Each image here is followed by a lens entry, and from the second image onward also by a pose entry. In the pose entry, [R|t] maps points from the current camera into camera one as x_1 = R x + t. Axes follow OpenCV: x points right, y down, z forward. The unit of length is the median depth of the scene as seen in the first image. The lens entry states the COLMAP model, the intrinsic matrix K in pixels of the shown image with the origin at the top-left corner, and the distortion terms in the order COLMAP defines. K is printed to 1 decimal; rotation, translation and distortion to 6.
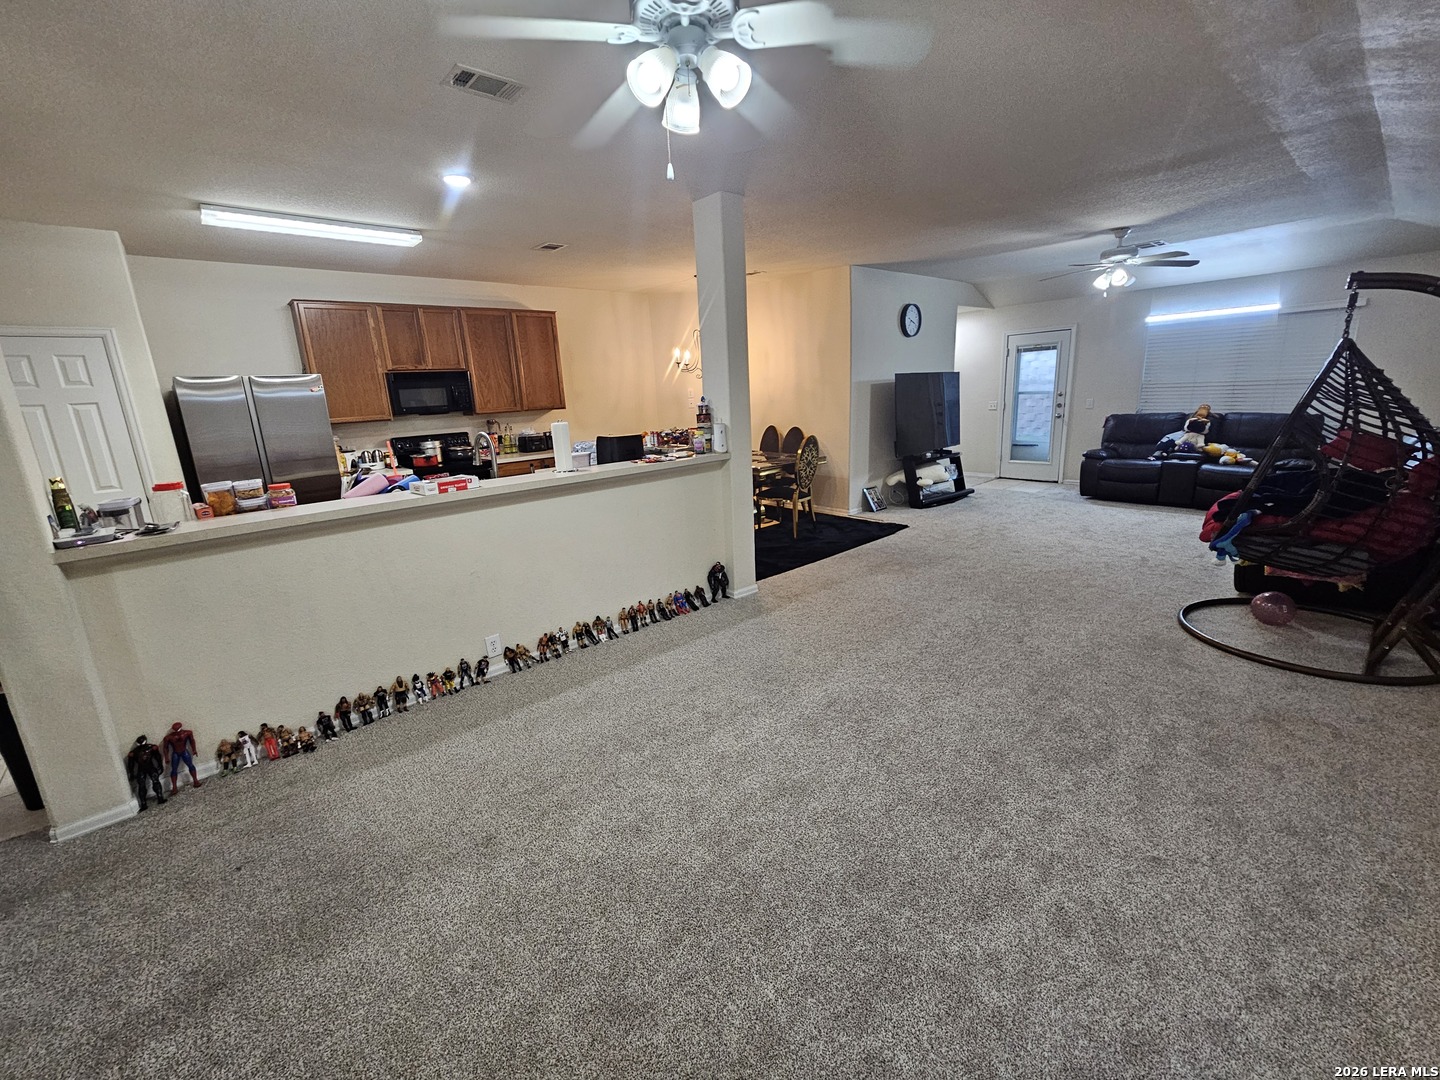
lens RADIAL K [[599.7, 0, 720.7], [0, 599.7, 532.3], [0, 0, 1]] dist [0.004378, 0.000852]
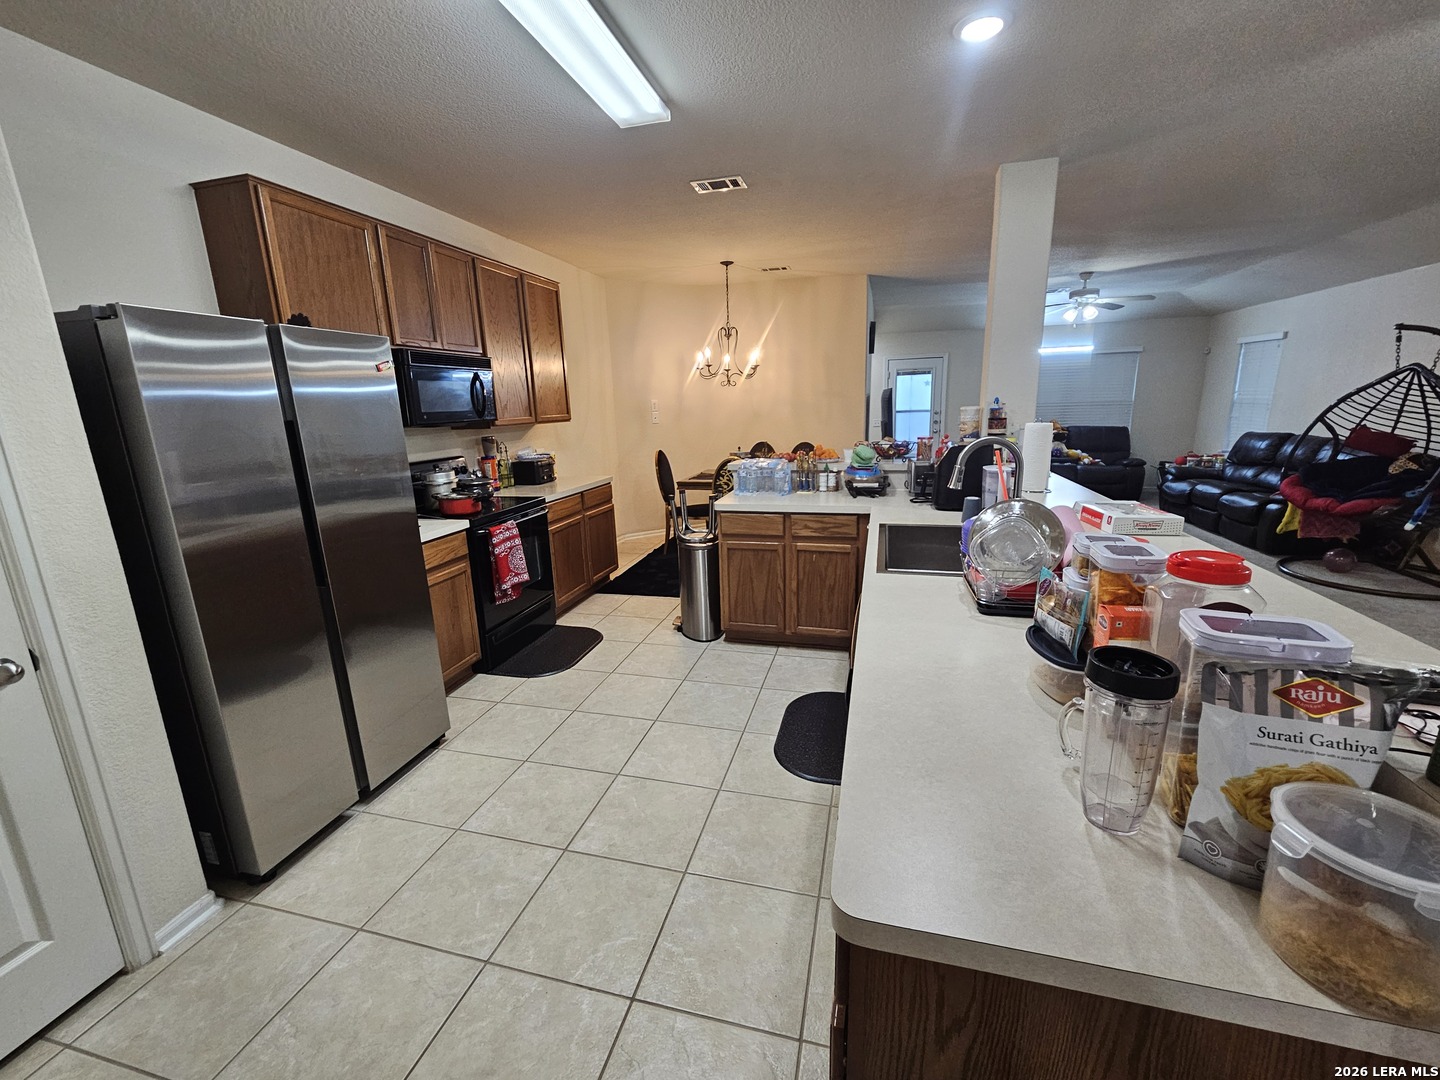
lens RADIAL K [[599.7, 0, 727.3], [0, 599.7, 536.9], [0, 0, 1]] dist [0.004378, 0.000852]
pose [[0.833559, -0.100197, 0.543267, -0.608645], [0.119283, 0.992860, 0.000097, -0.057745], [-0.539398, 0.064722, 0.839560, 0.378584]]
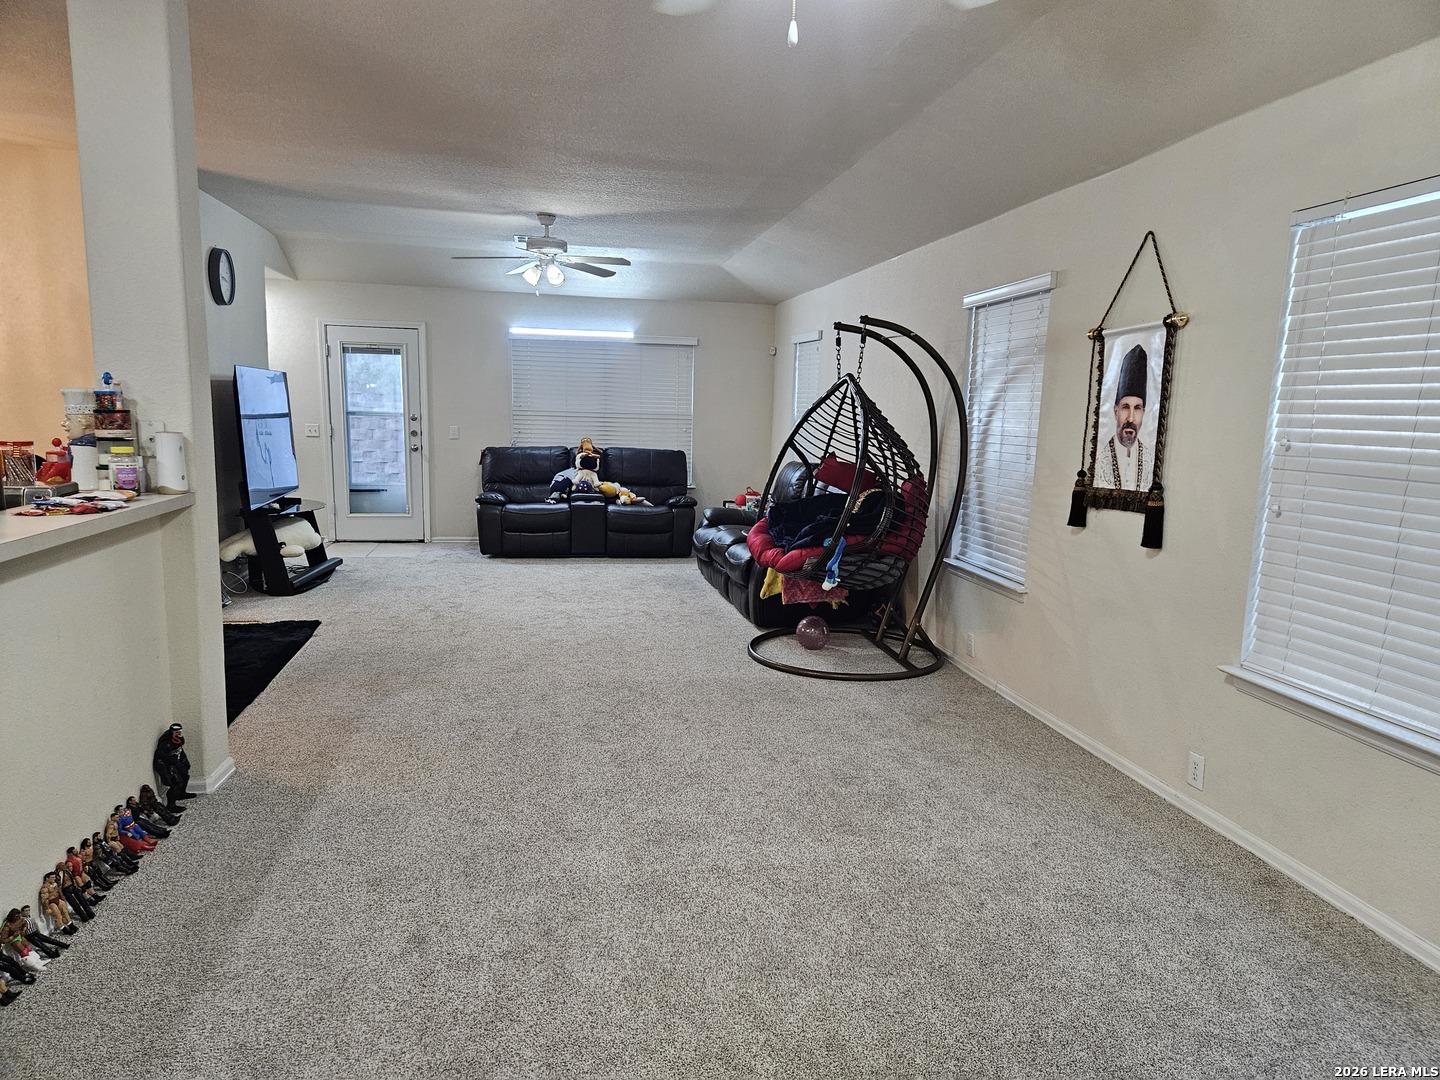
lens RADIAL K [[958.8, 0, 724.4], [0, 958.8, 551.7], [0, 0, 1]] dist [0.060315, -0.012369]
pose [[0.521999, -0.070283, 0.850046, -0.320313], [0.152271, 0.988268, -0.011796, -0.007081], [-0.839244, 0.135595, 0.526577, 0.166545]]
